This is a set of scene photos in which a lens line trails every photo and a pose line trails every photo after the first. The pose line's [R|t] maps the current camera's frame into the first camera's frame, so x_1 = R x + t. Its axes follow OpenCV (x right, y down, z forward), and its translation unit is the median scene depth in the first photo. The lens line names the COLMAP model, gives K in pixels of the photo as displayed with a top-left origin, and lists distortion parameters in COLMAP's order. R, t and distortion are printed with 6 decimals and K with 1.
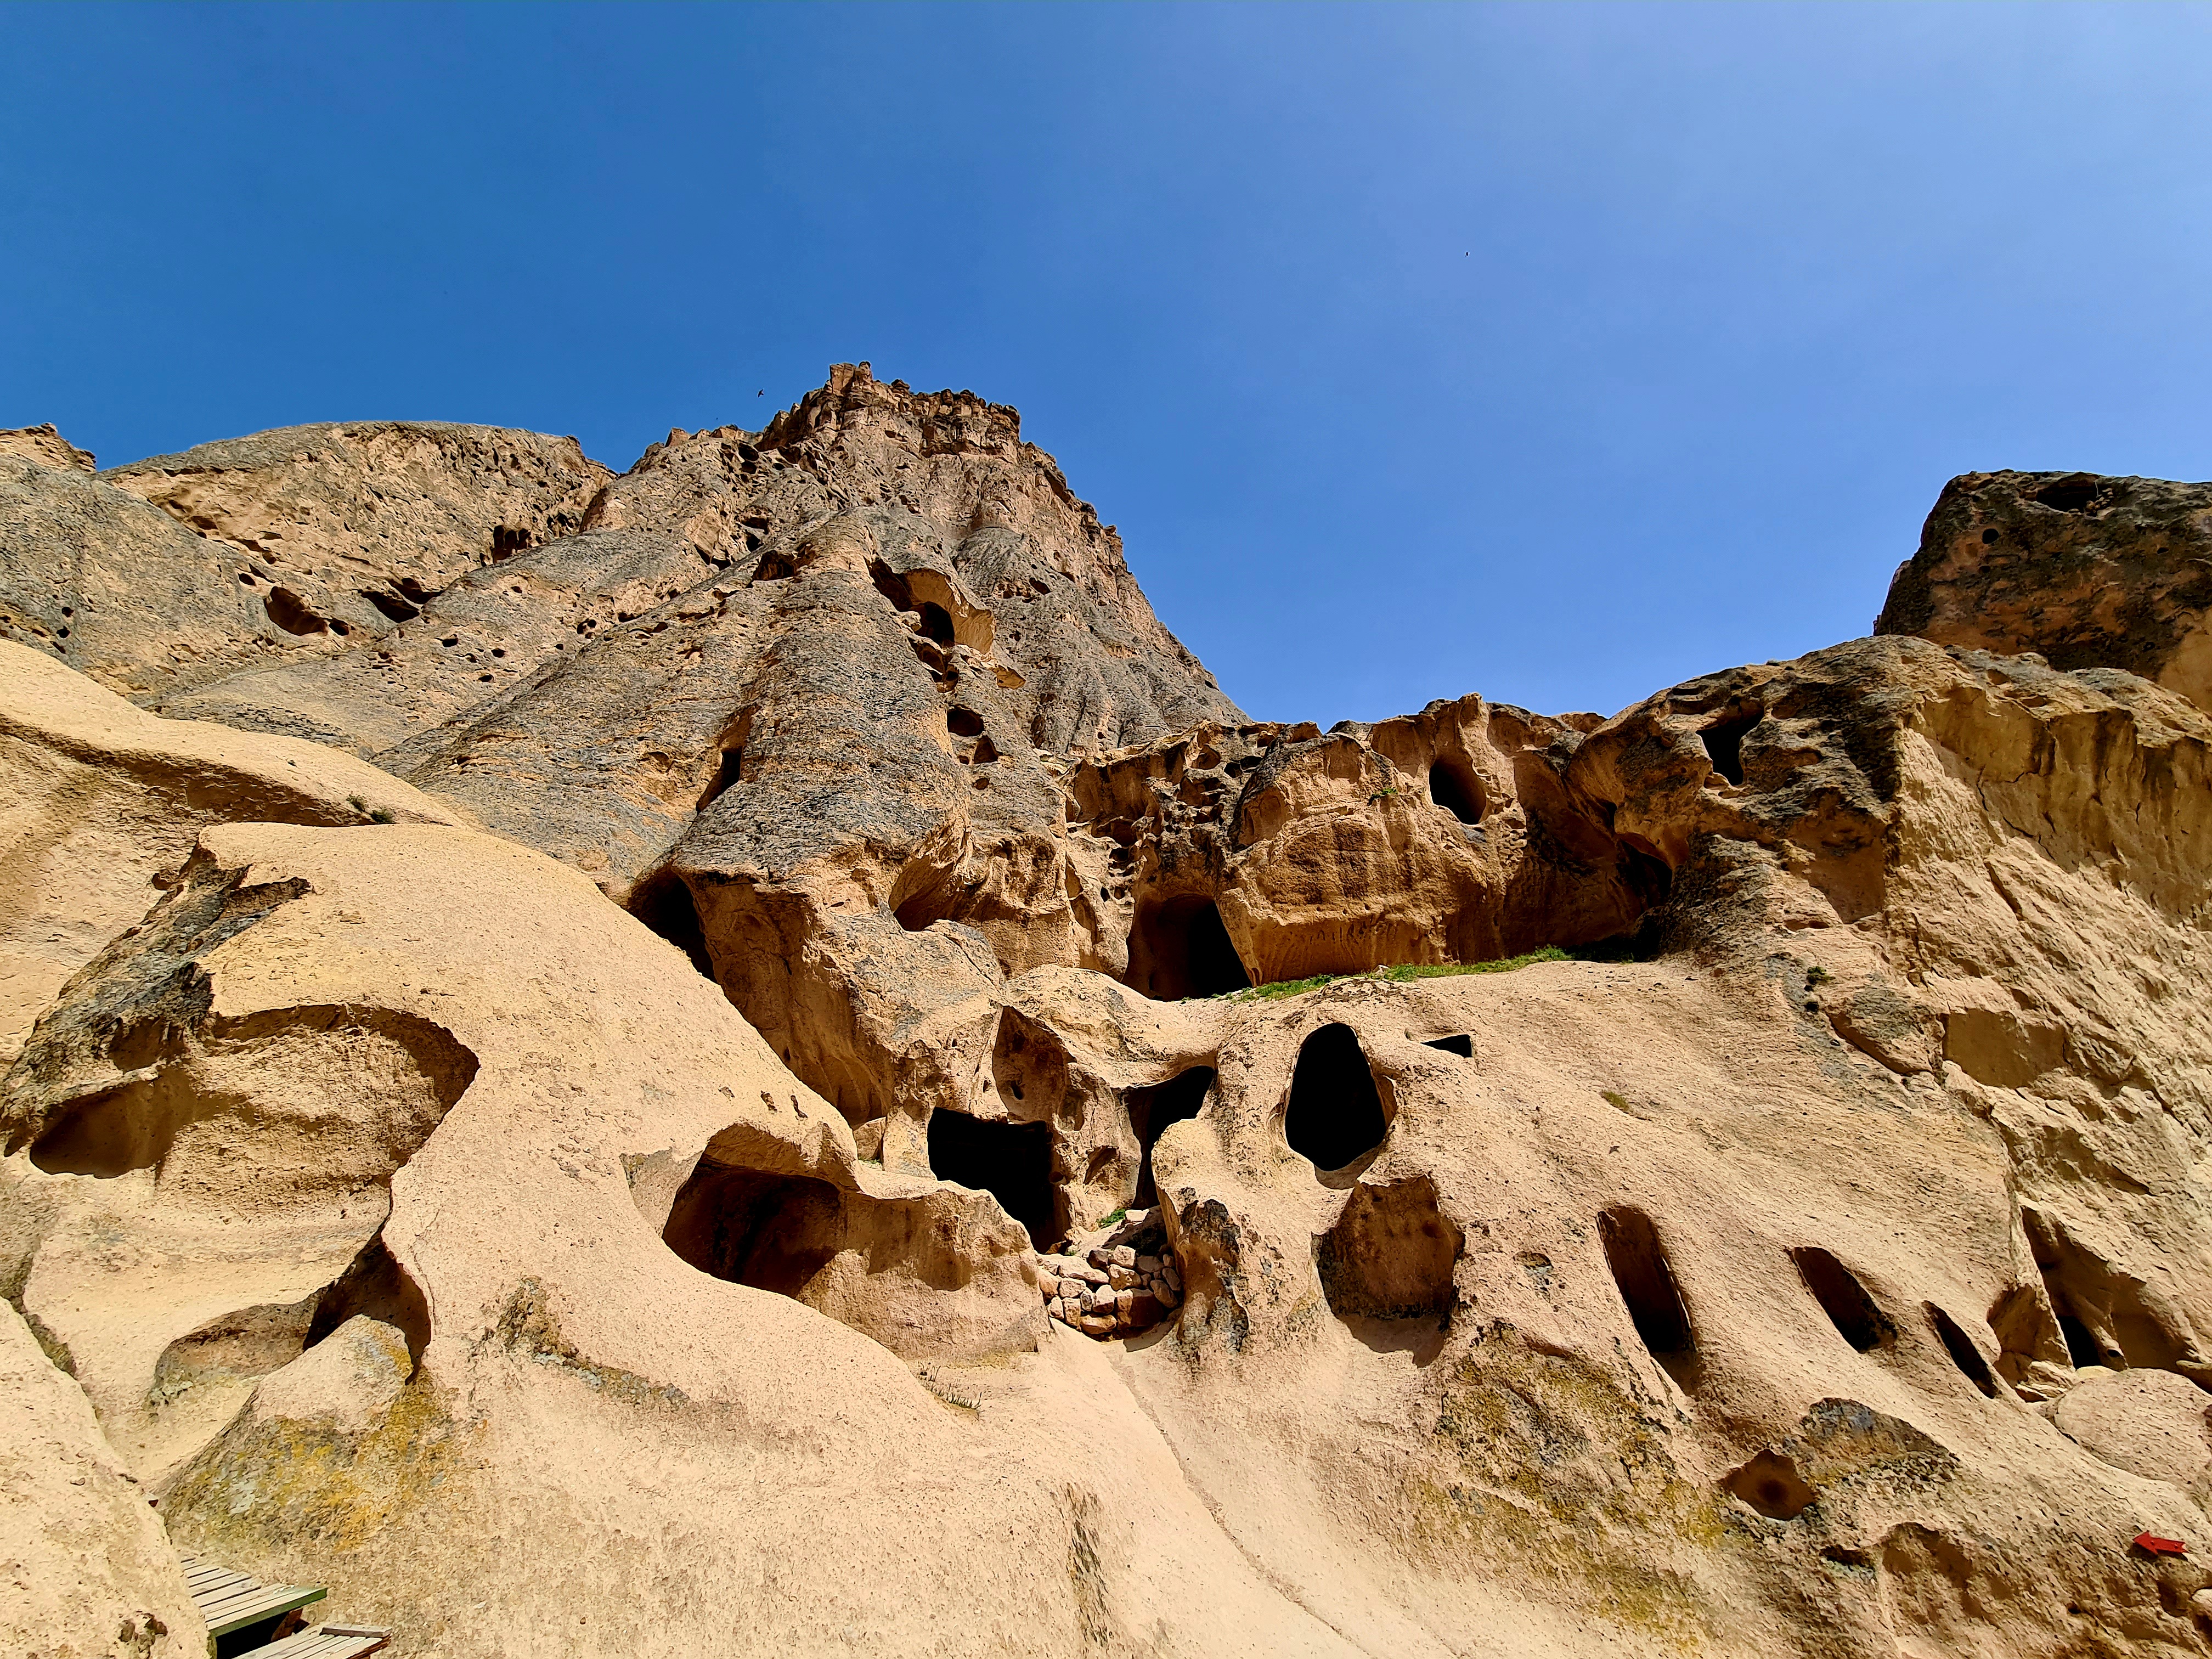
lens RADIAL K [[898.0, 0, 1106.0], [0, 898.0, 829.5], [0, 0, 1]] dist [-0.000457, 0.000021]
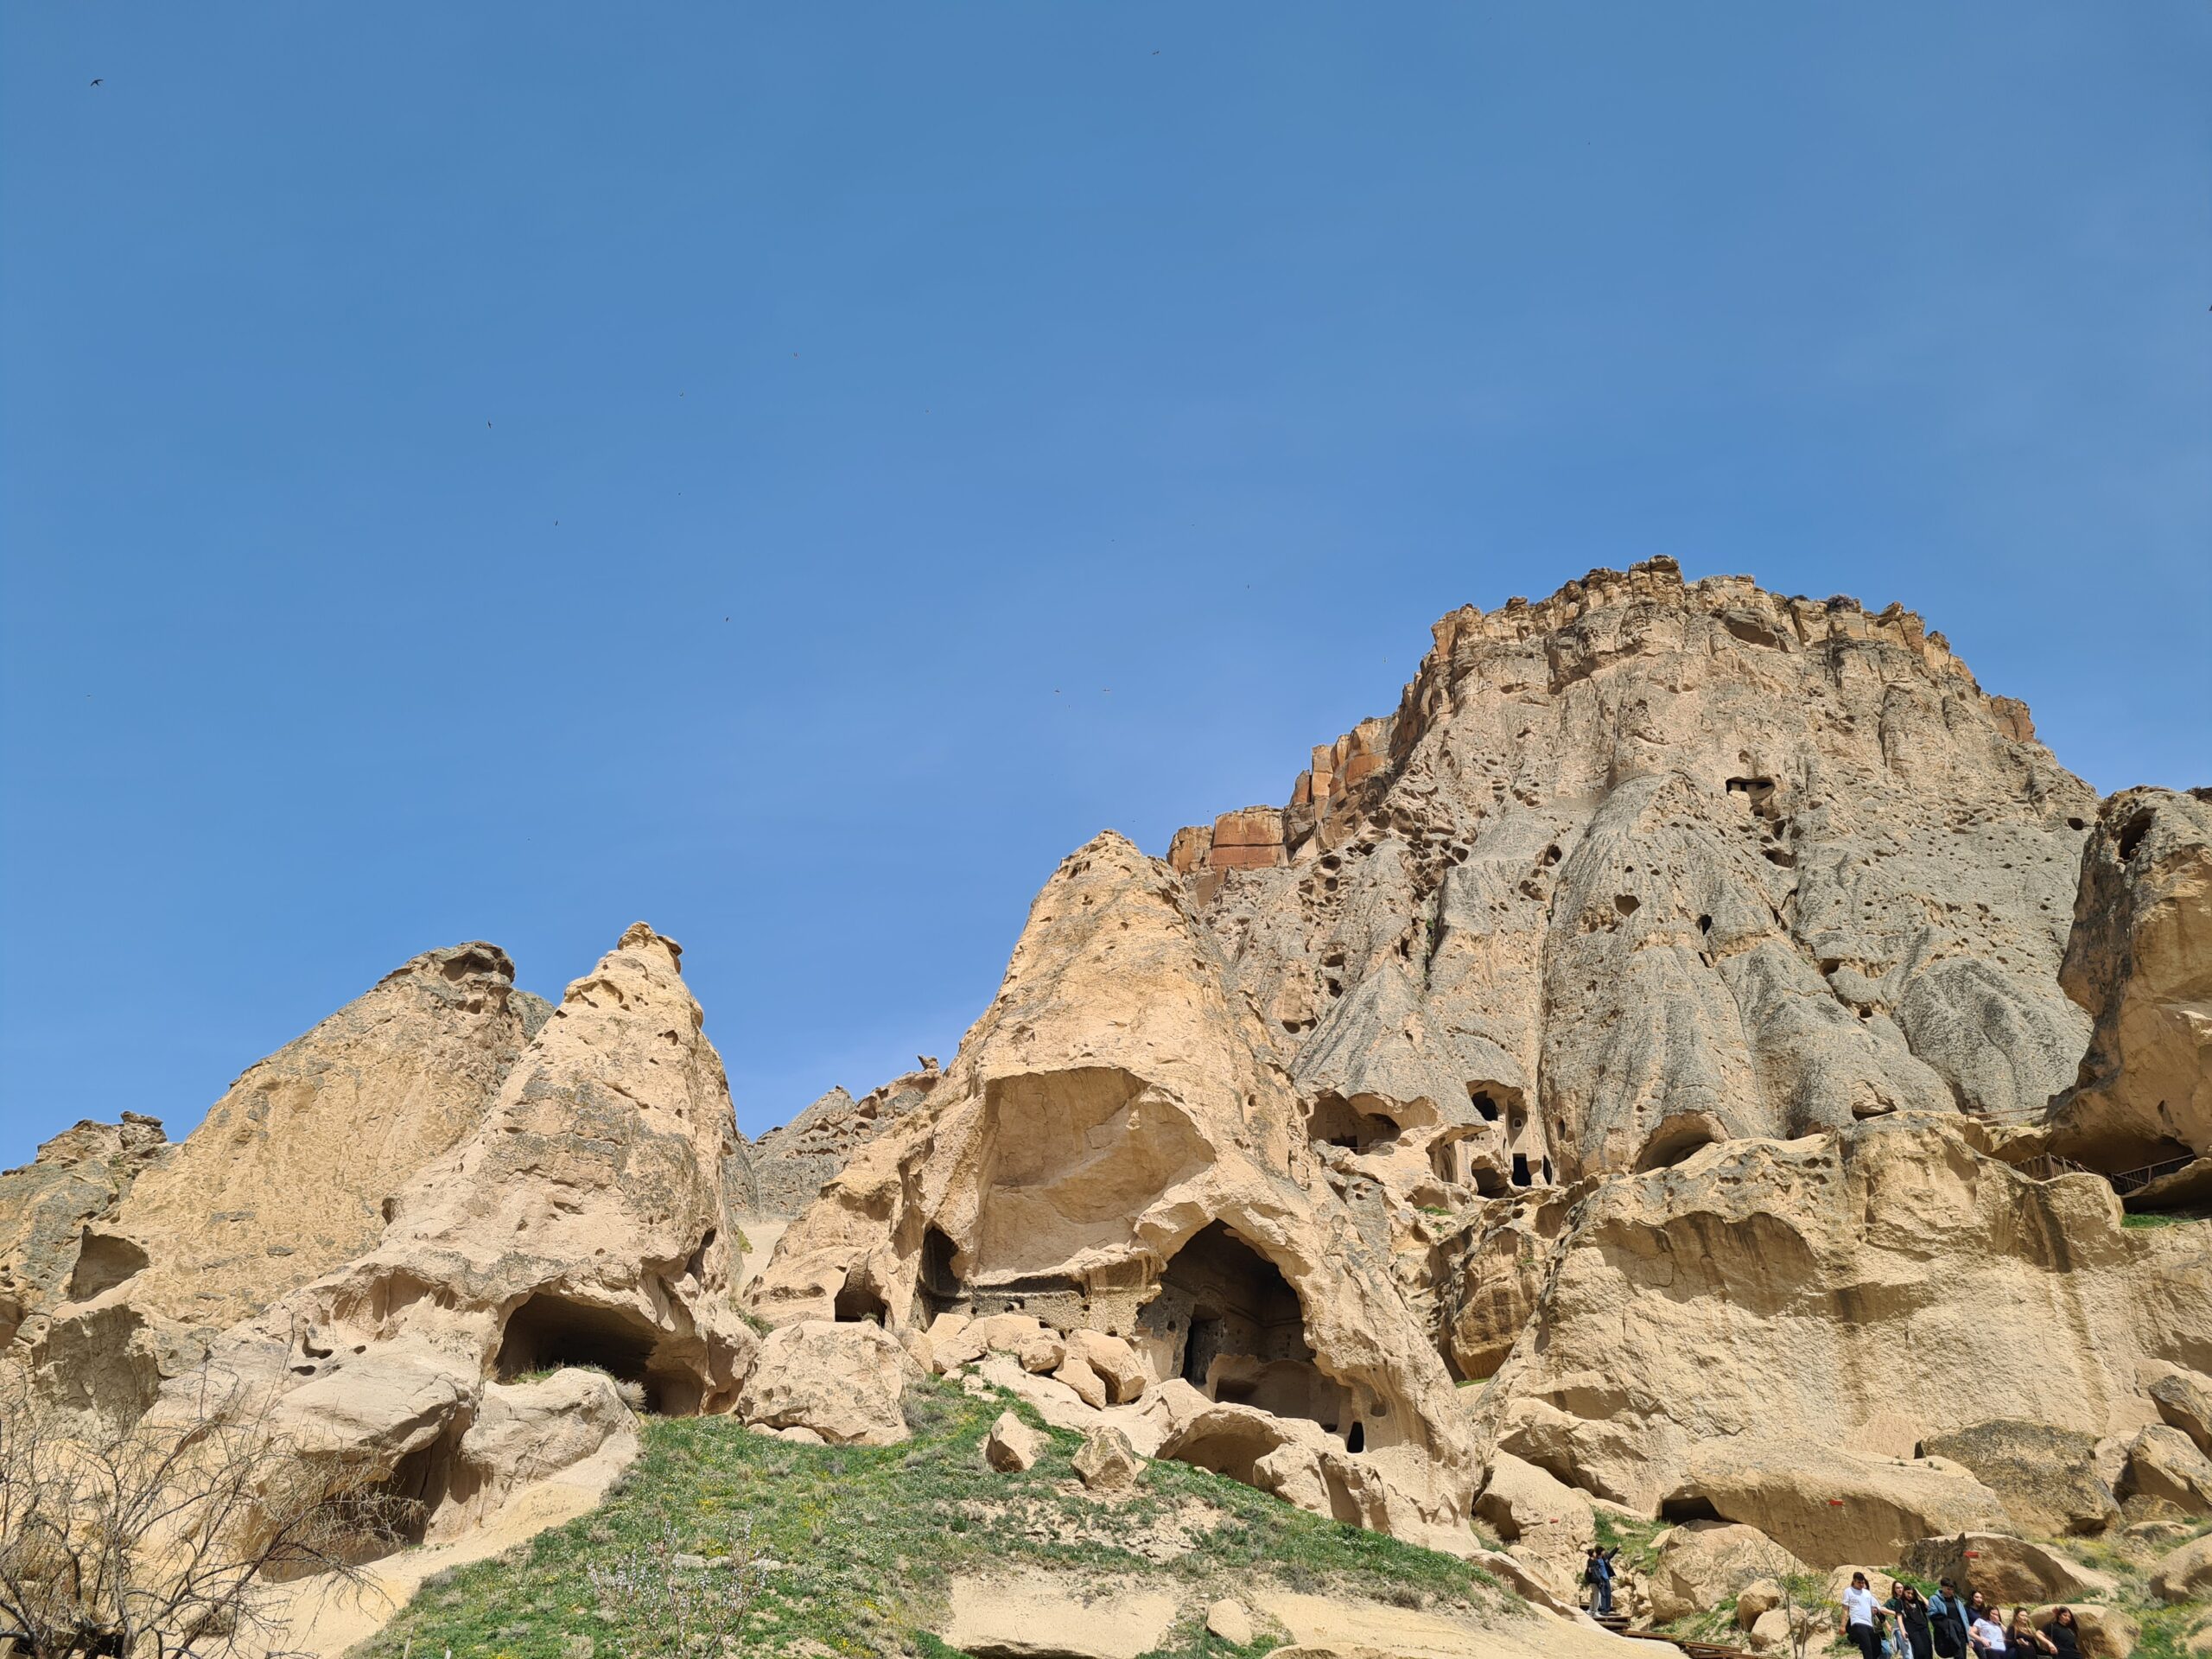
lens RADIAL K [[1671.1, 0, 1078.1], [0, 1671.1, 835.3], [0, 0, 1]] dist [0.062065, -0.038489]
pose [[0.688021, -0.330876, -0.645870, 2.048357], [0.246204, 0.943649, -0.221155, -0.305778], [0.682650, -0.006856, 0.730713, -1.879035]]
